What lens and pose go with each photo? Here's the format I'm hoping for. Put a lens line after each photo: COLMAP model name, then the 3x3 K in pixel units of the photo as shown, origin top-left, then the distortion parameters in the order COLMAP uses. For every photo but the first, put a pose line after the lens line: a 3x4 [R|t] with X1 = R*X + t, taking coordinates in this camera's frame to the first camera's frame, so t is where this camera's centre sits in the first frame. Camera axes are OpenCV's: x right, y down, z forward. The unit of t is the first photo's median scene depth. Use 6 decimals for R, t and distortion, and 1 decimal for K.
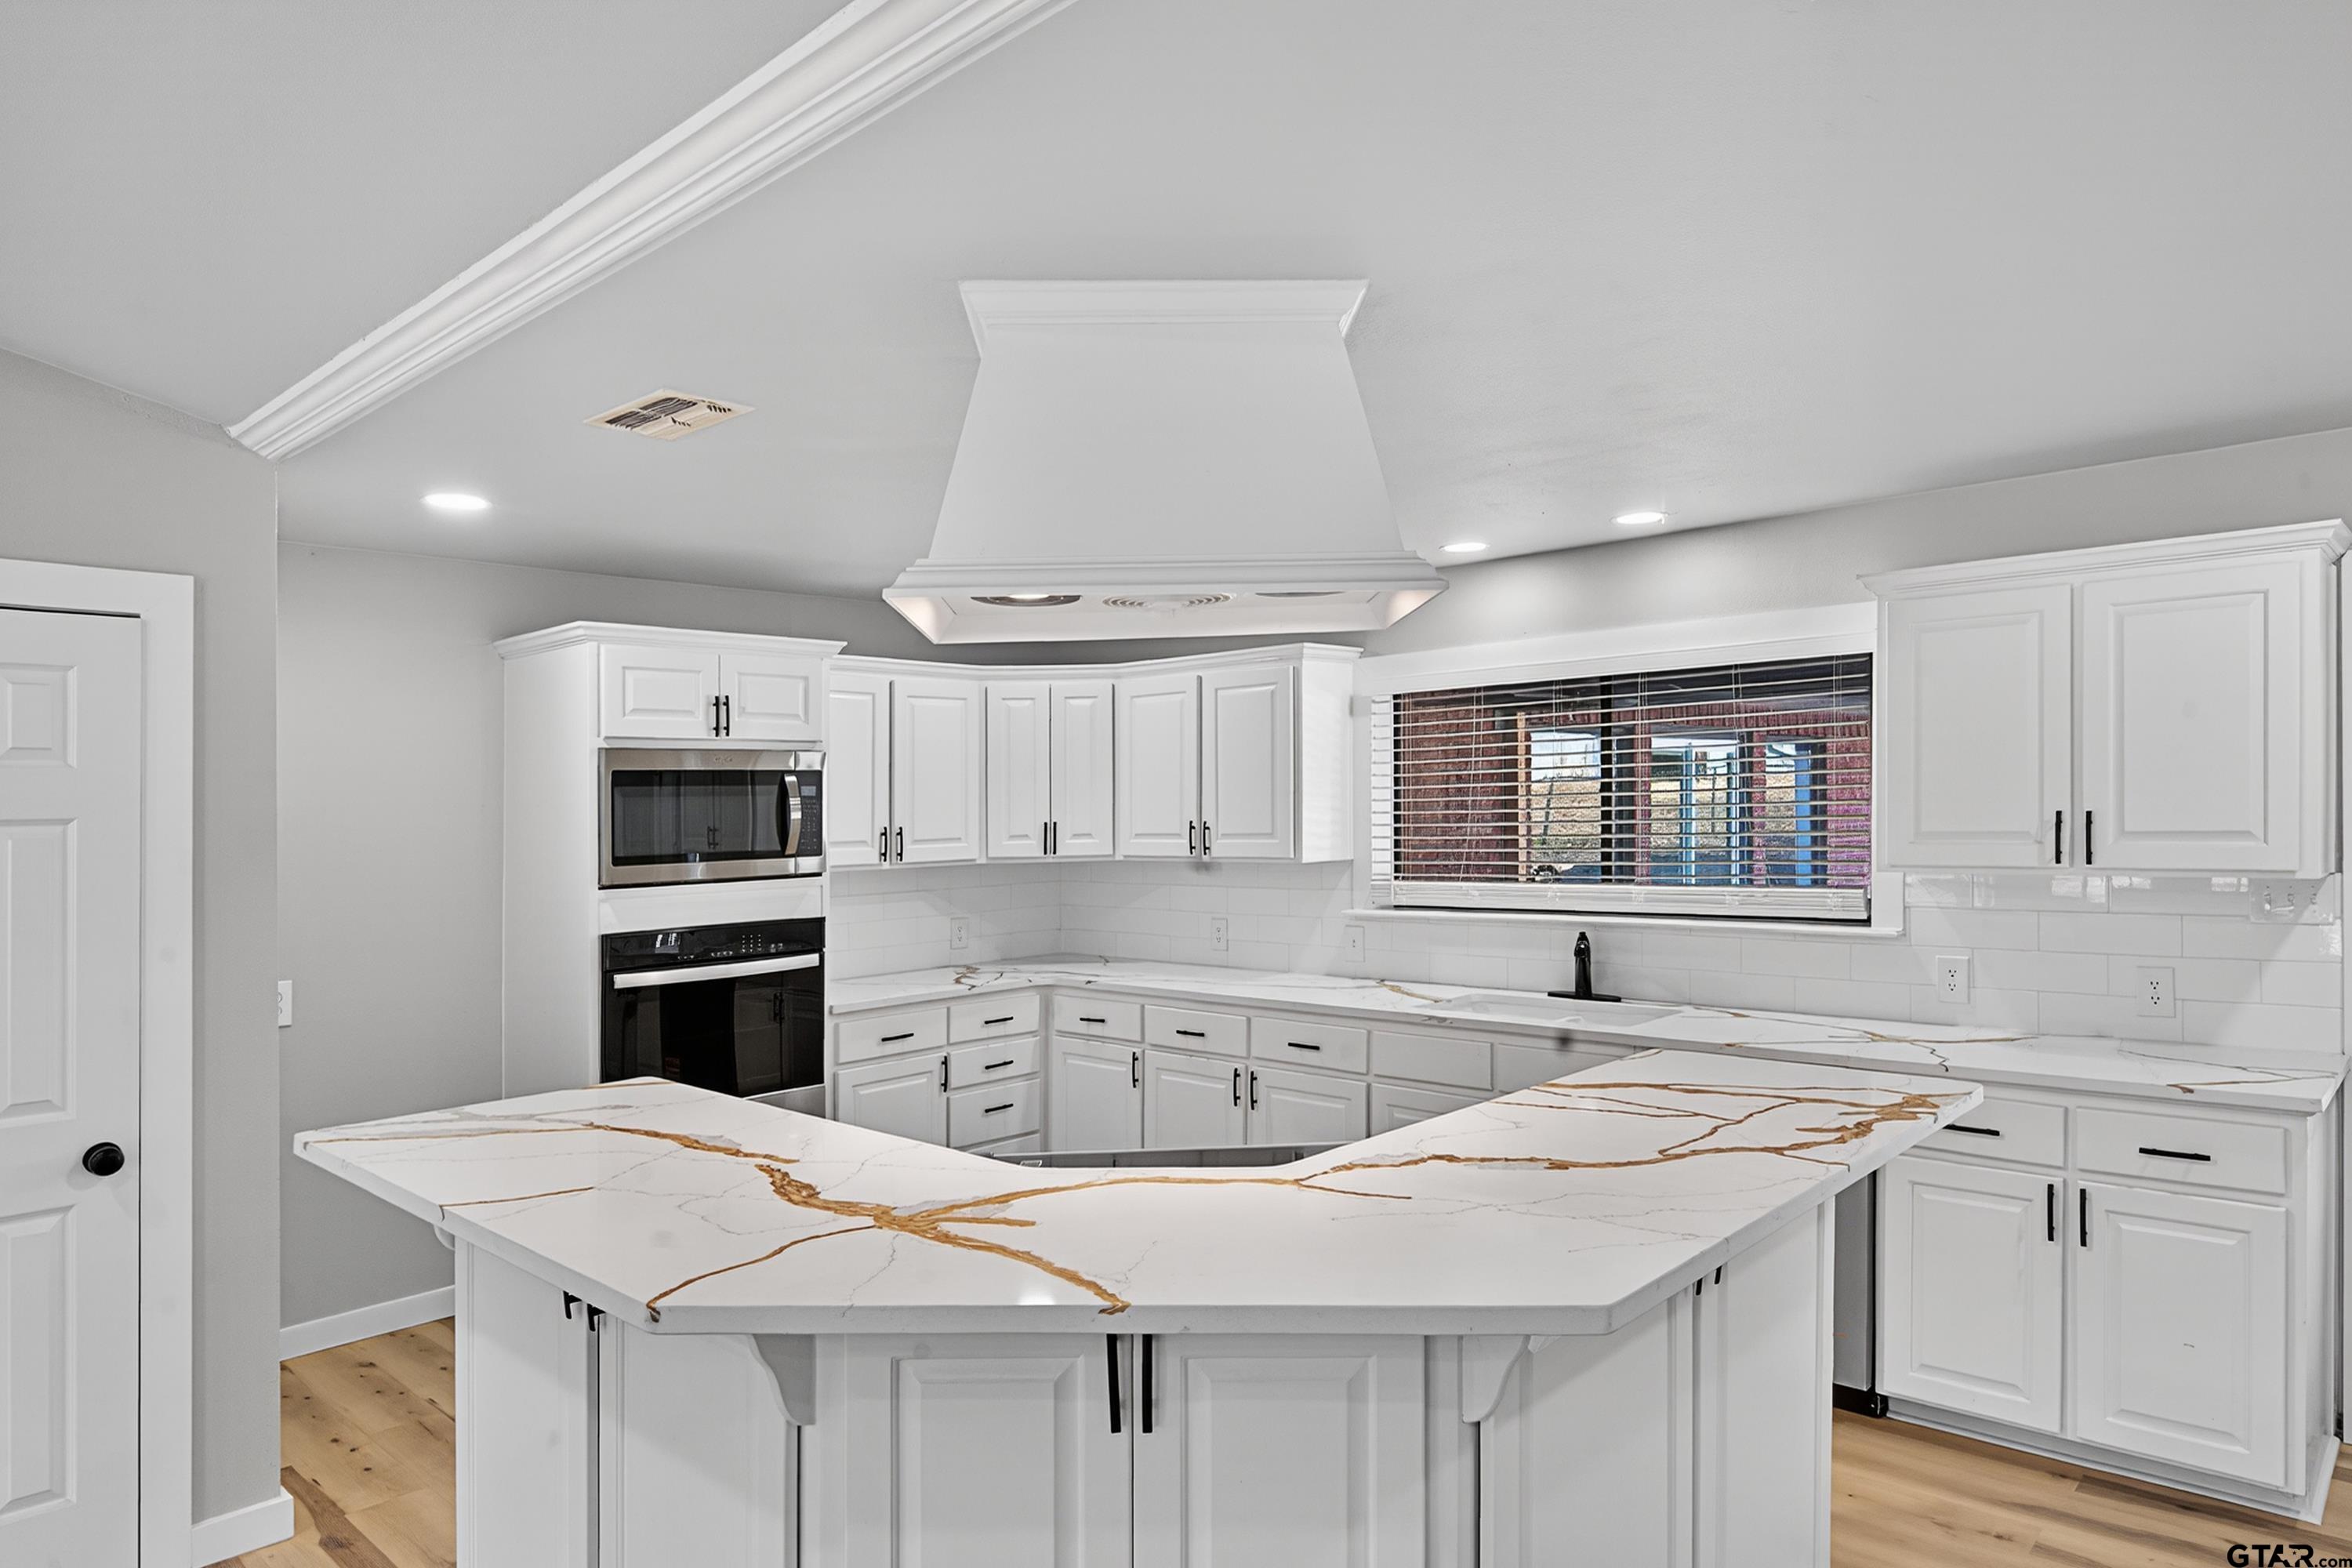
lens RADIAL K [[1429.6, 0, 1186.1], [0, 1429.6, 800.6], [0, 0, 1]] dist [-0.003537, -0.003281]
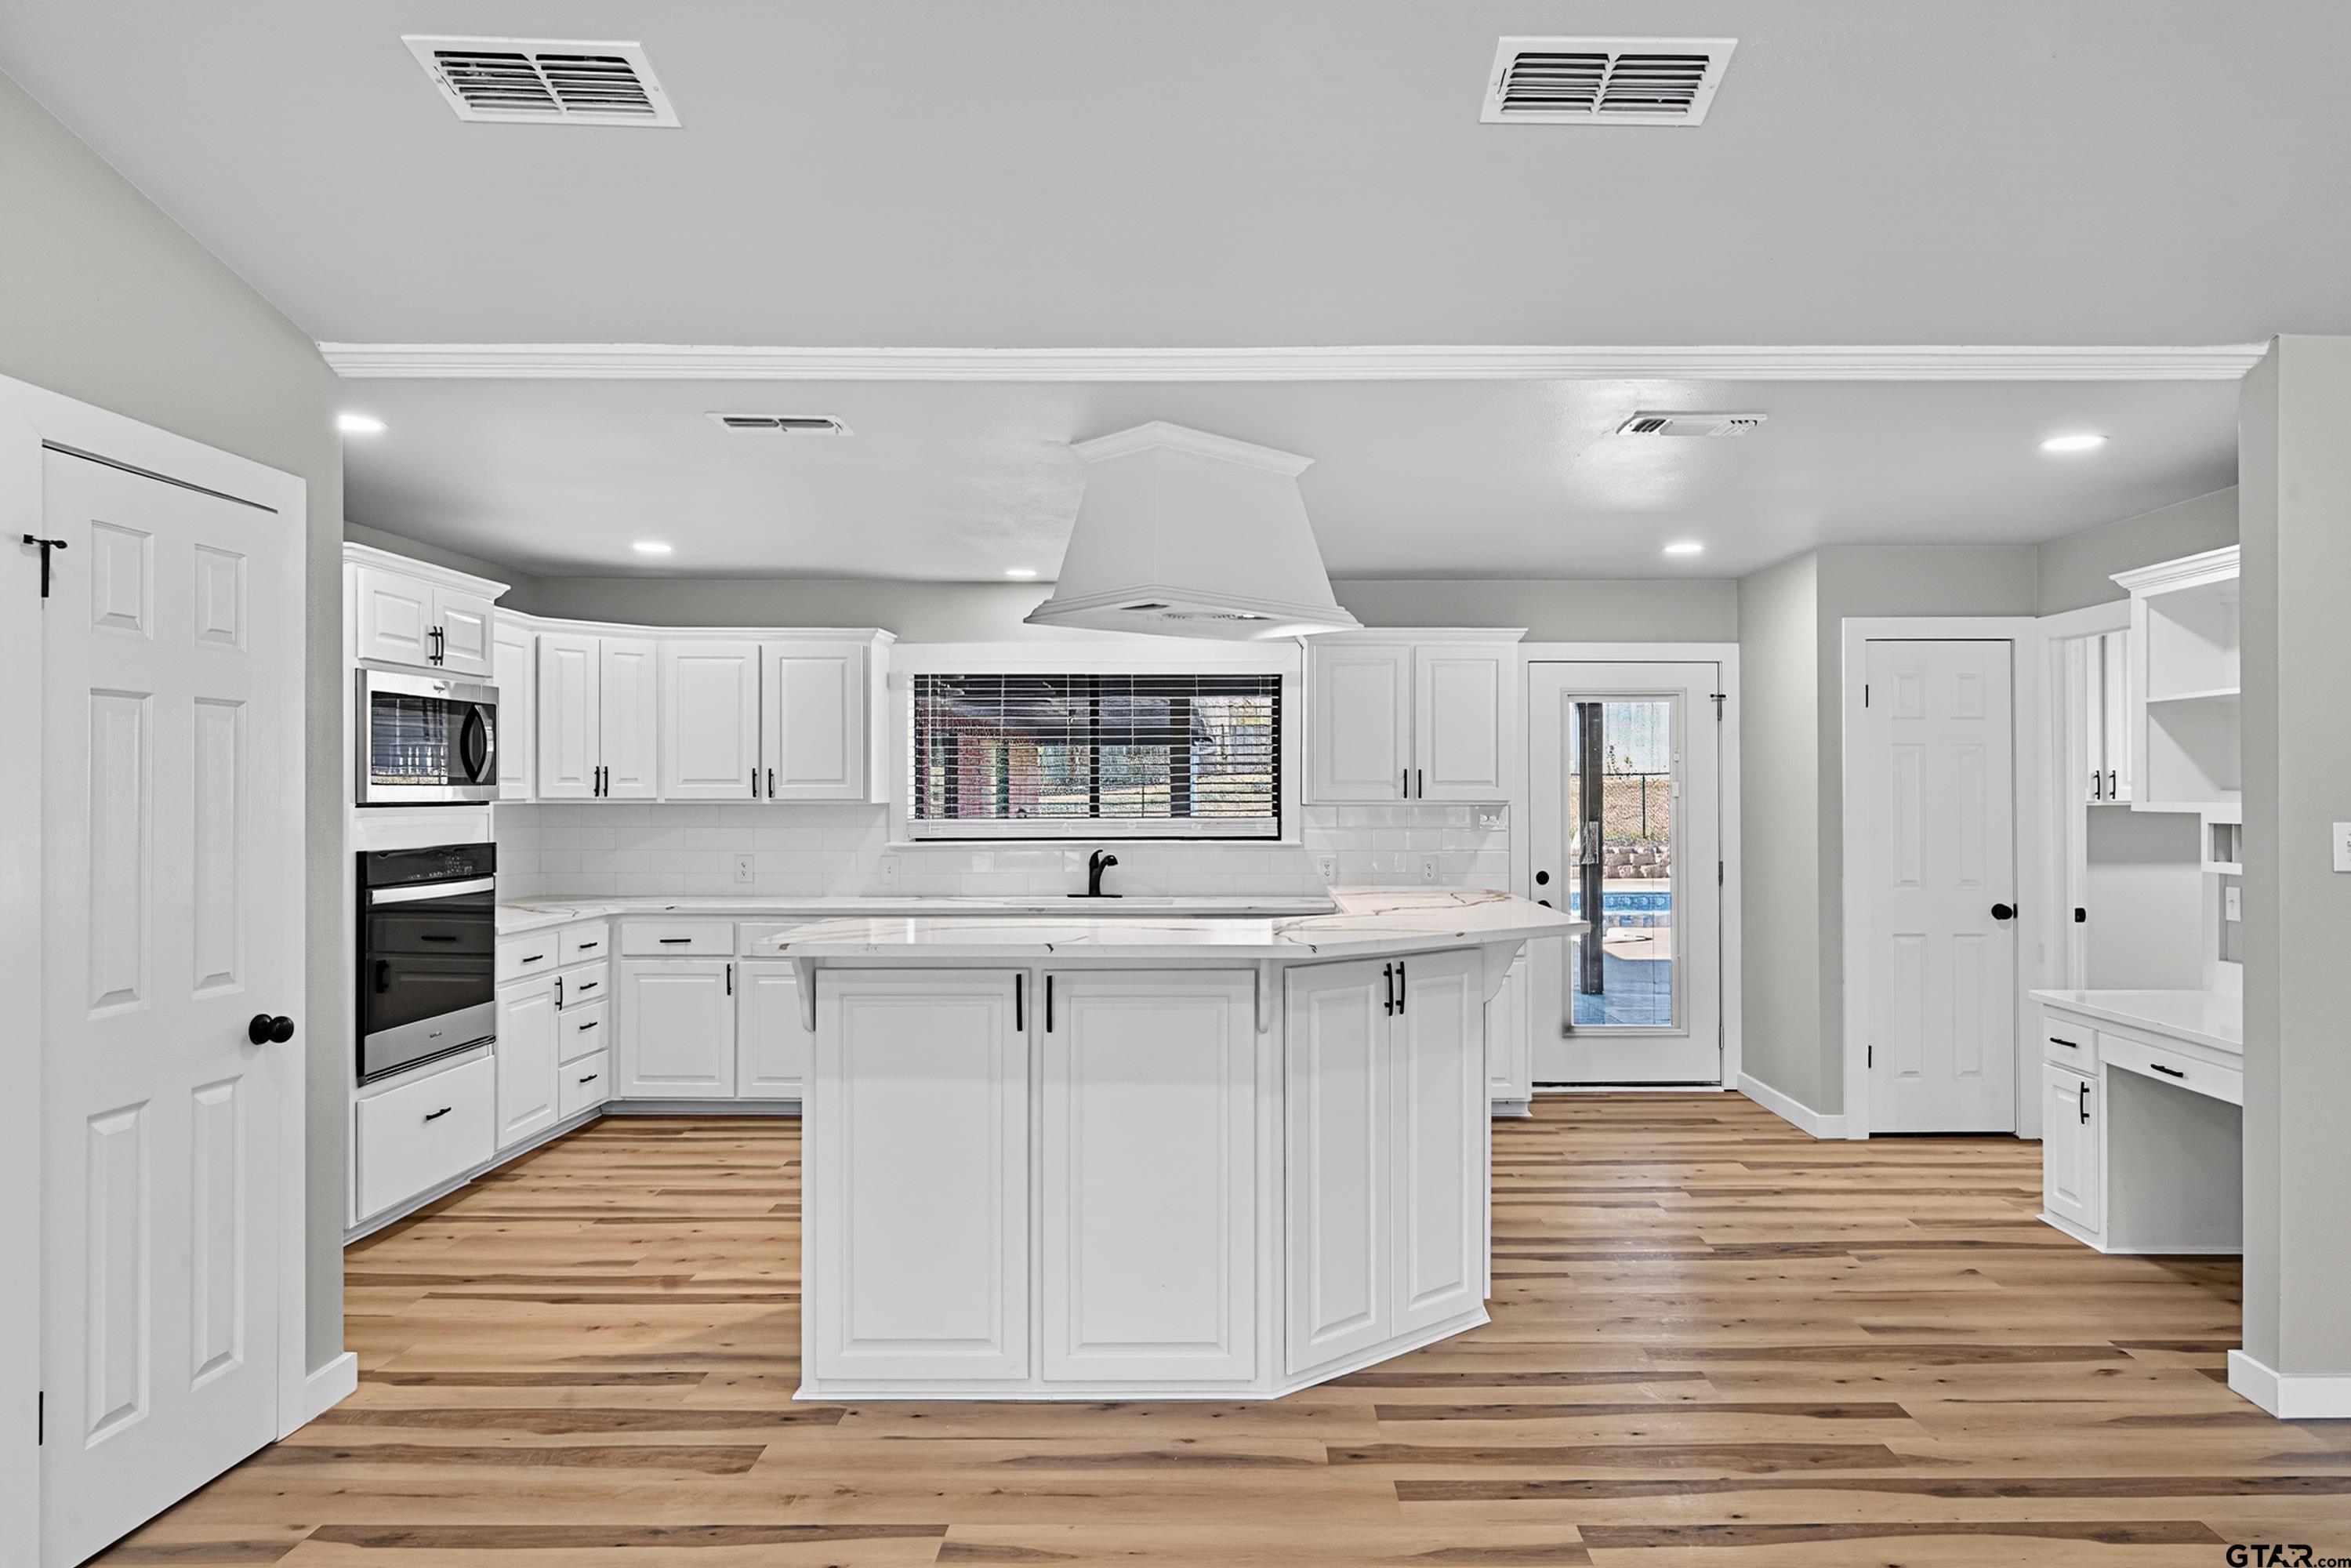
lens RADIAL K [[1429.1, 0, 1216.3], [0, 1429.1, 777.3], [0, 0, 1]] dist [-0.003537, -0.003281]
pose [[0.746888, 0.030142, 0.664266, -0.557493], [-0.020576, 0.999541, -0.022221, 0.044894], [-0.664631, 0.002929, 0.747166, -0.144404]]
